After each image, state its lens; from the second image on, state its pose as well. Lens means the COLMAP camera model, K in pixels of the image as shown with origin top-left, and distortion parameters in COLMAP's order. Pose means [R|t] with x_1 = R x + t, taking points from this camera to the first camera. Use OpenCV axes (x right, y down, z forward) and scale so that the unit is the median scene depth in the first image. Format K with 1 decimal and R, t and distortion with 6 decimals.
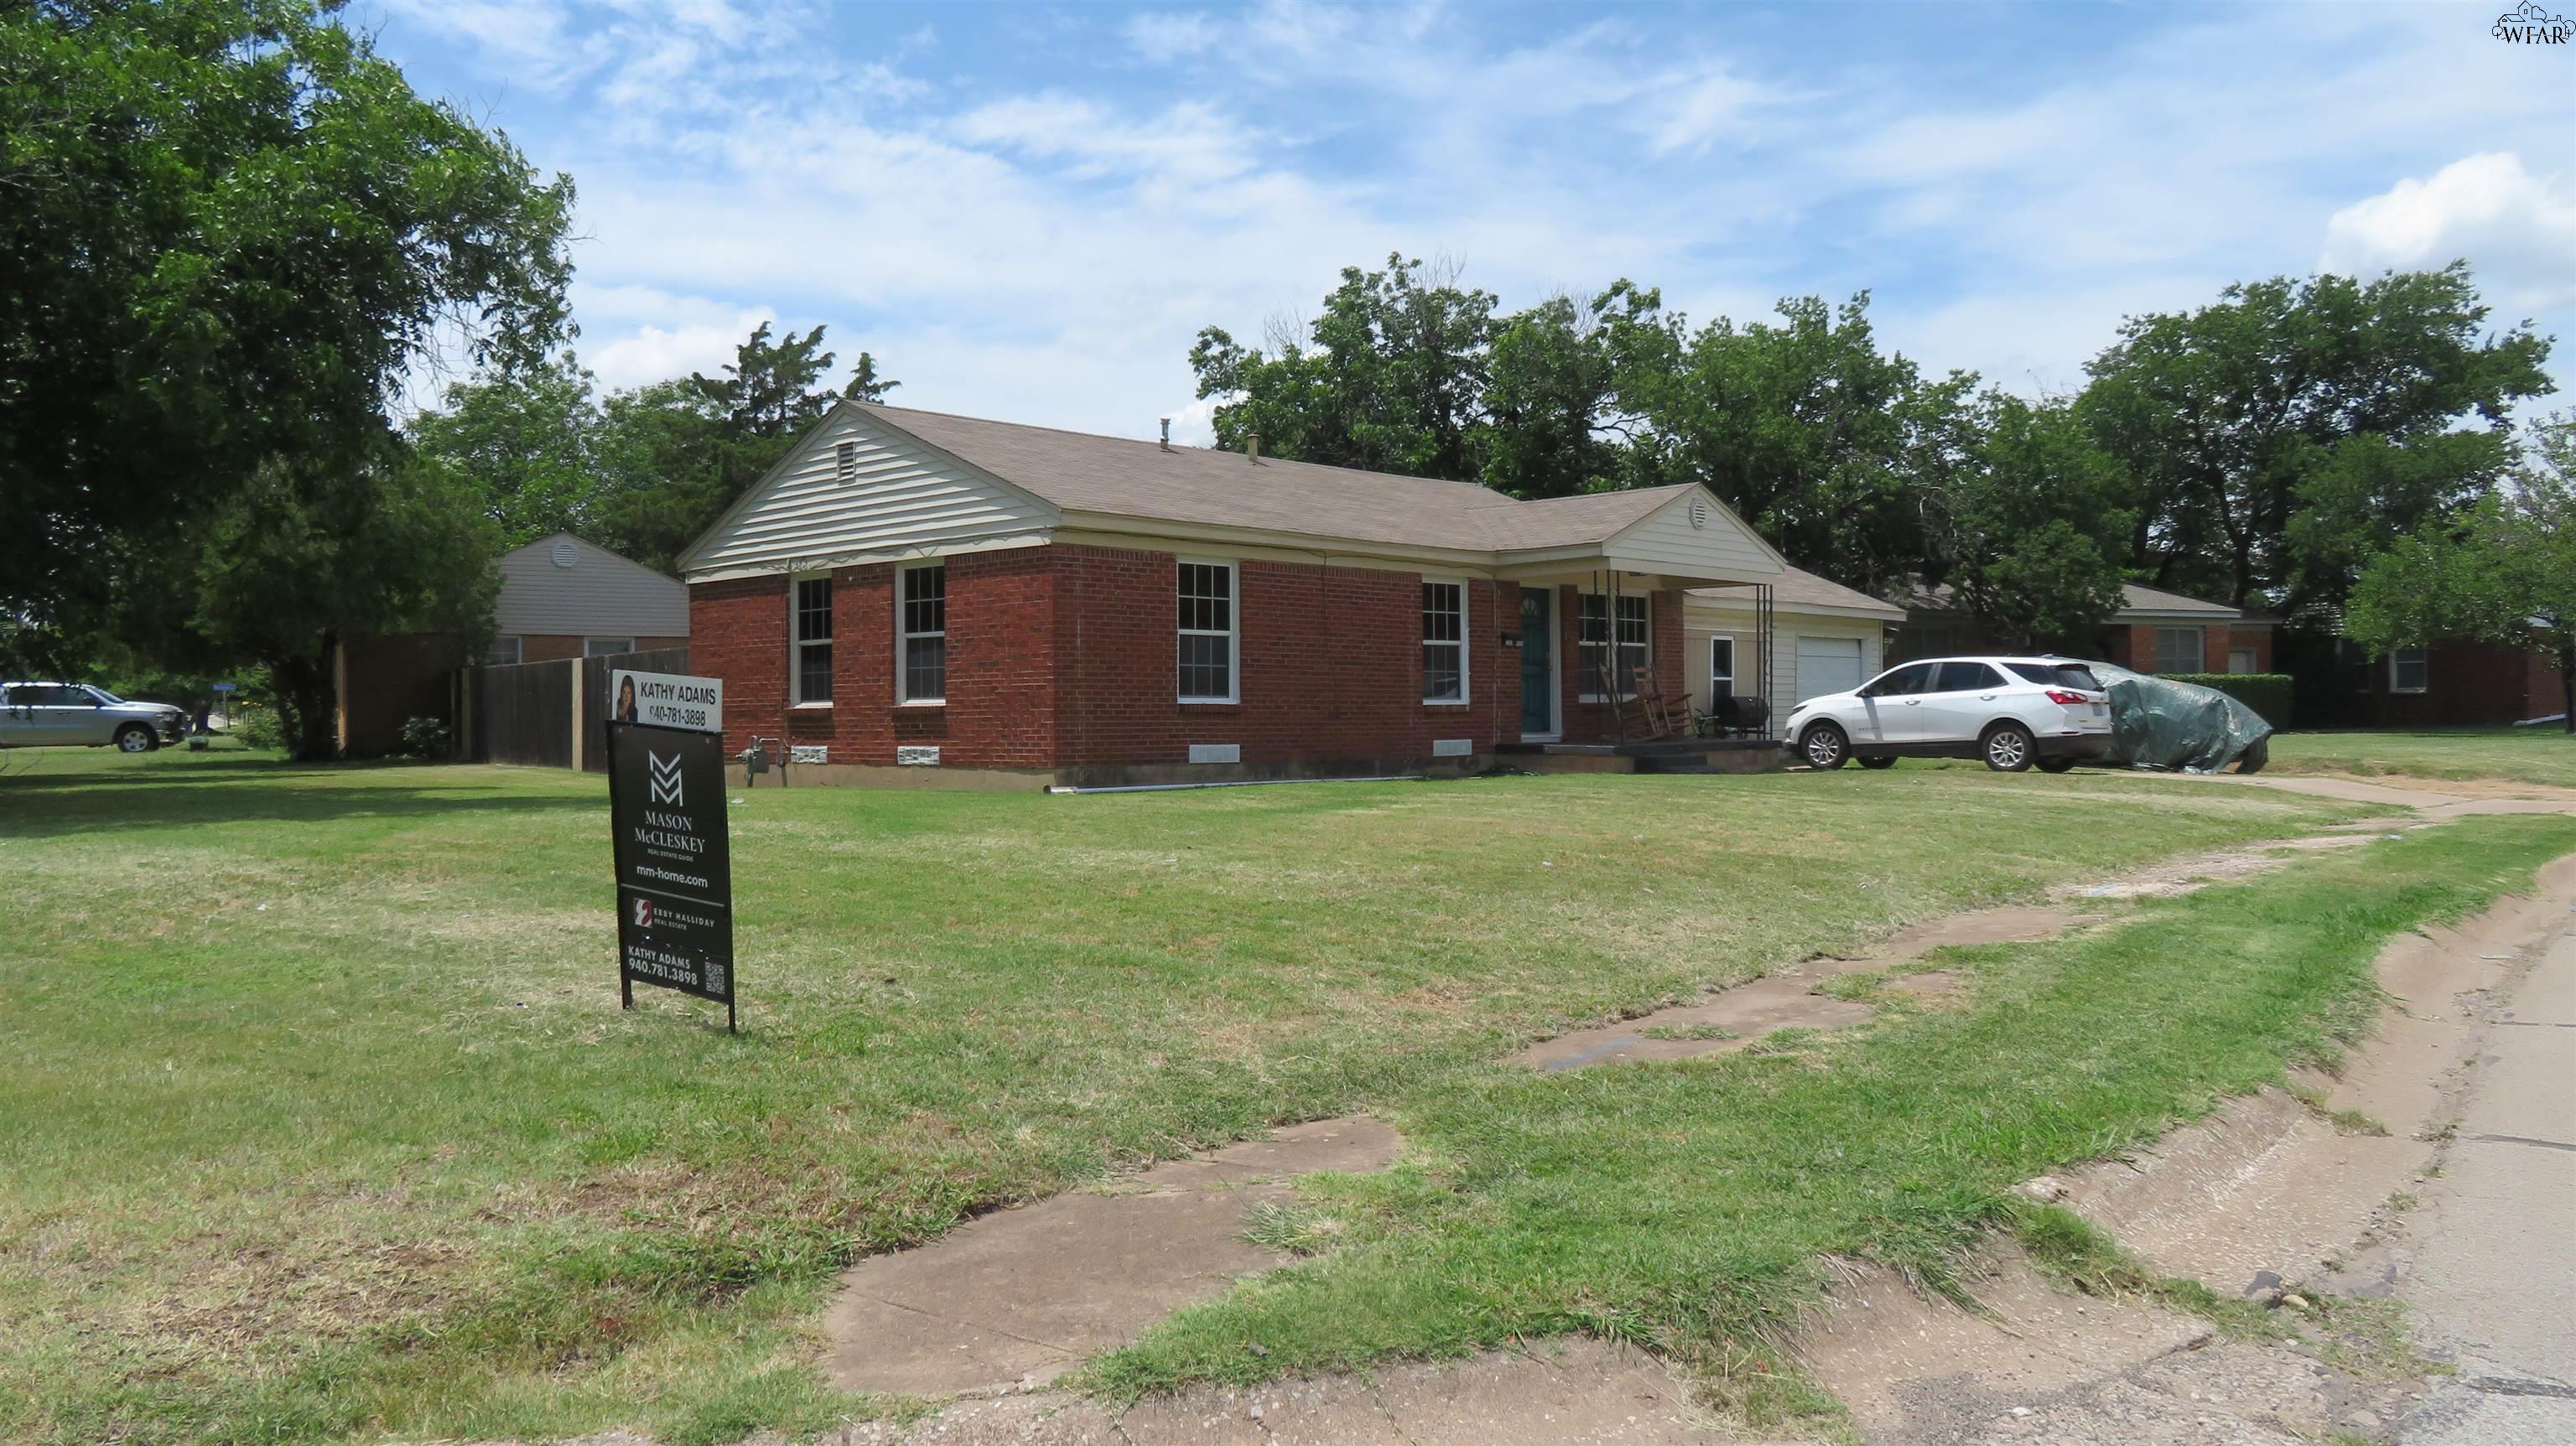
lens RADIAL K [[1852.6, 0, 1265.7], [0, 1852.6, 729.9], [0, 0, 1]] dist [-0.009129, 0.013007]
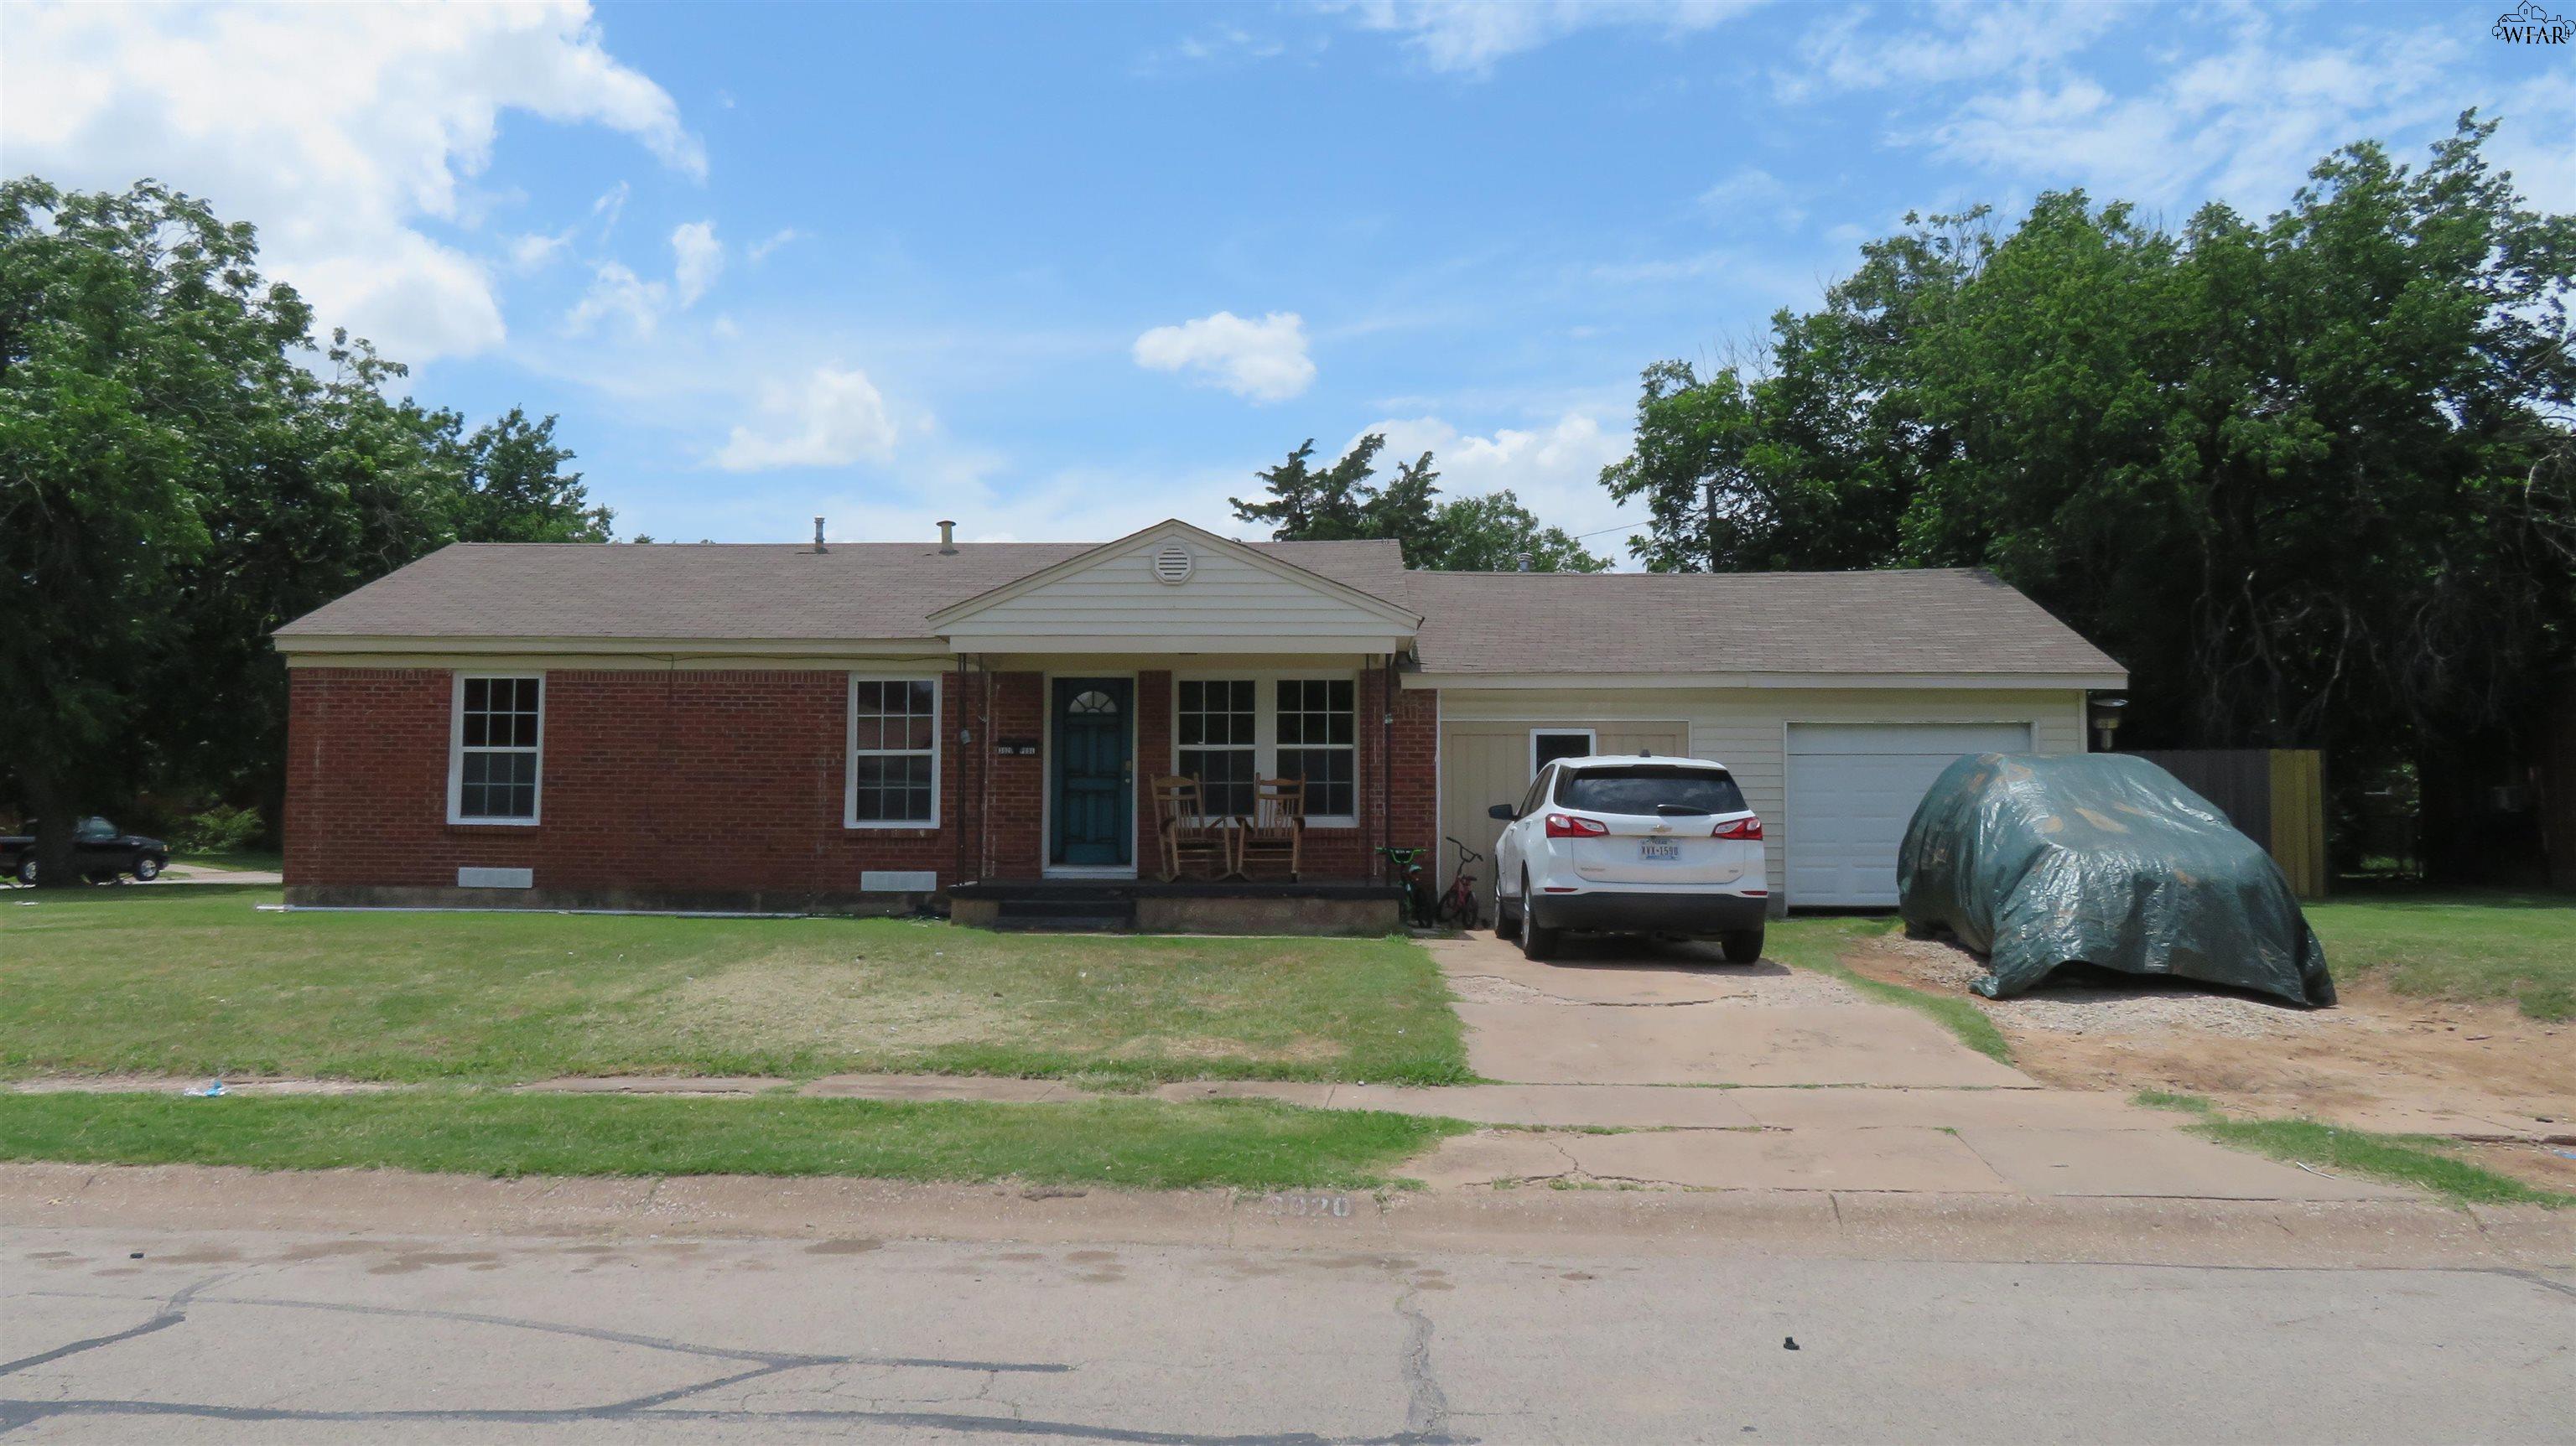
lens RADIAL K [[1852.6, 0, 1289.4], [0, 1852.6, 725.9], [0, 0, 1]] dist [-0.009129, 0.013007]
pose [[0.669494, -0.035295, -0.741978, 0.806677], [-0.015420, 0.997995, -0.061387, -0.010822], [0.742657, 0.052540, 0.667607, 0.573947]]
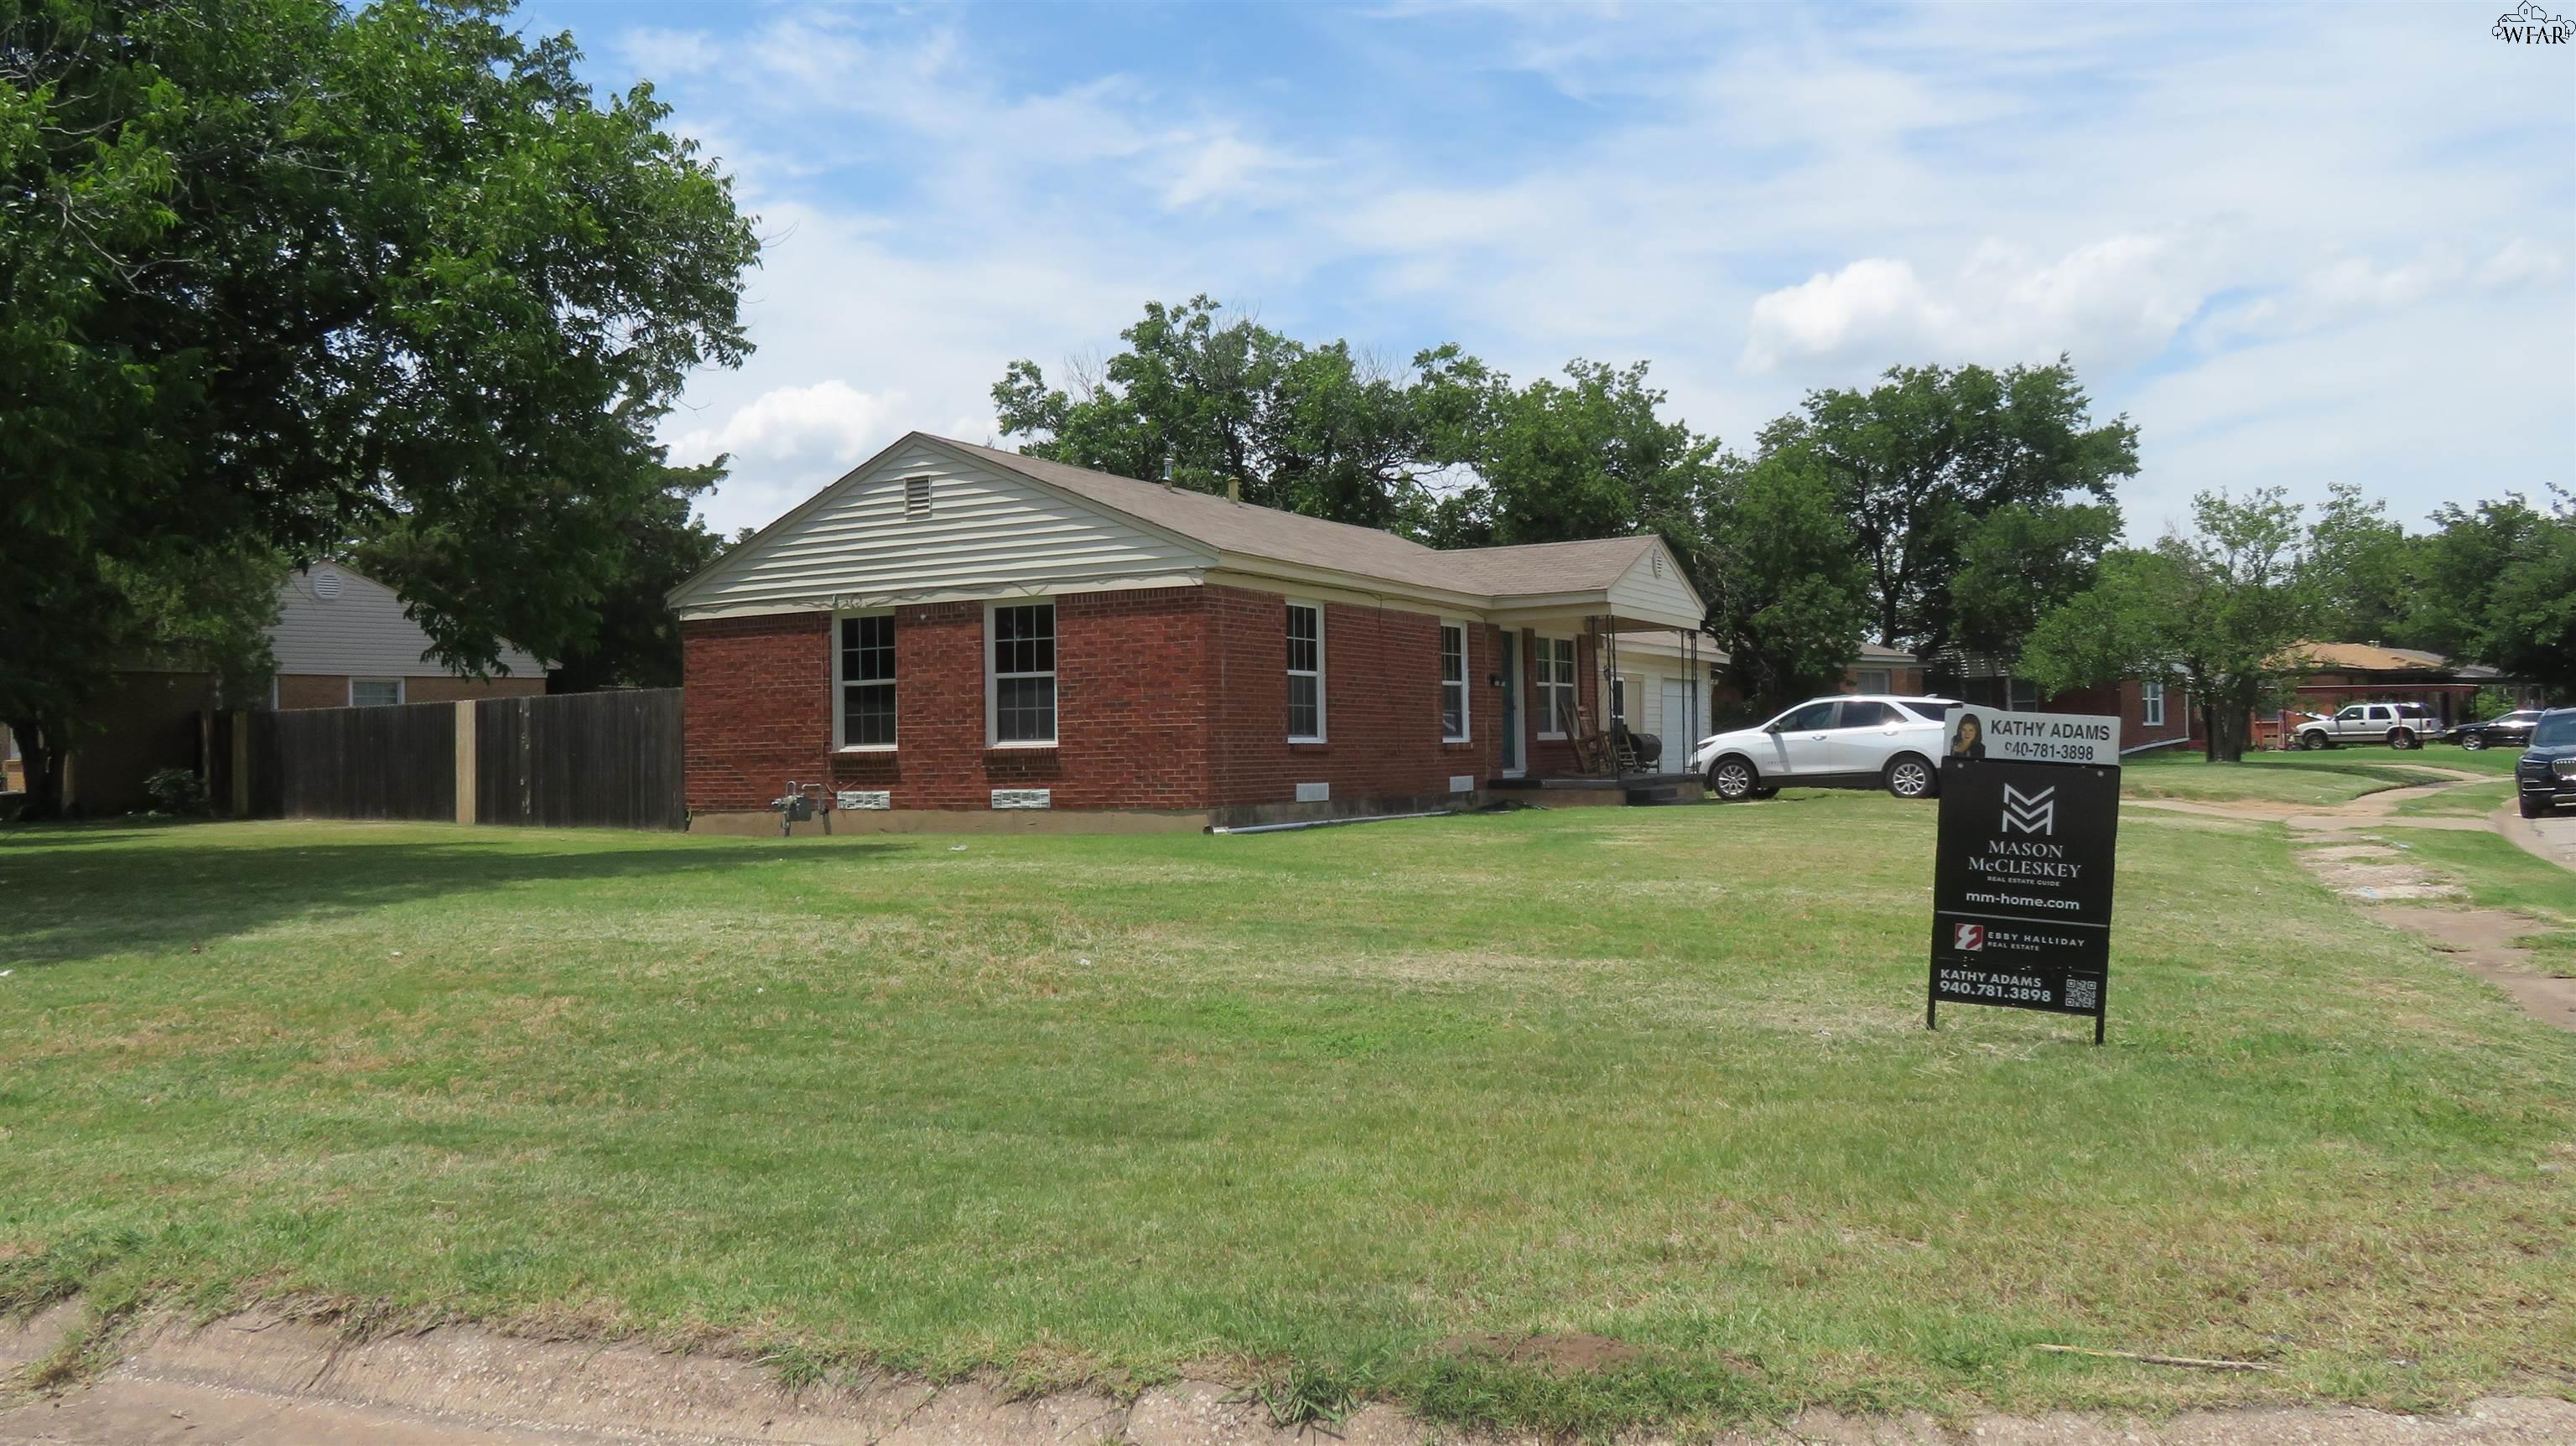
lens RADIAL K [[1852.6, 0, 1283.6], [0, 1852.6, 719.5], [0, 0, 1]] dist [-0.009129, 0.013007]
pose [[0.964410, -0.004521, 0.264372, -0.267187], [0.011810, 0.999593, -0.025985, -0.000843], [-0.264147, 0.028183, 0.964071, 0.020096]]
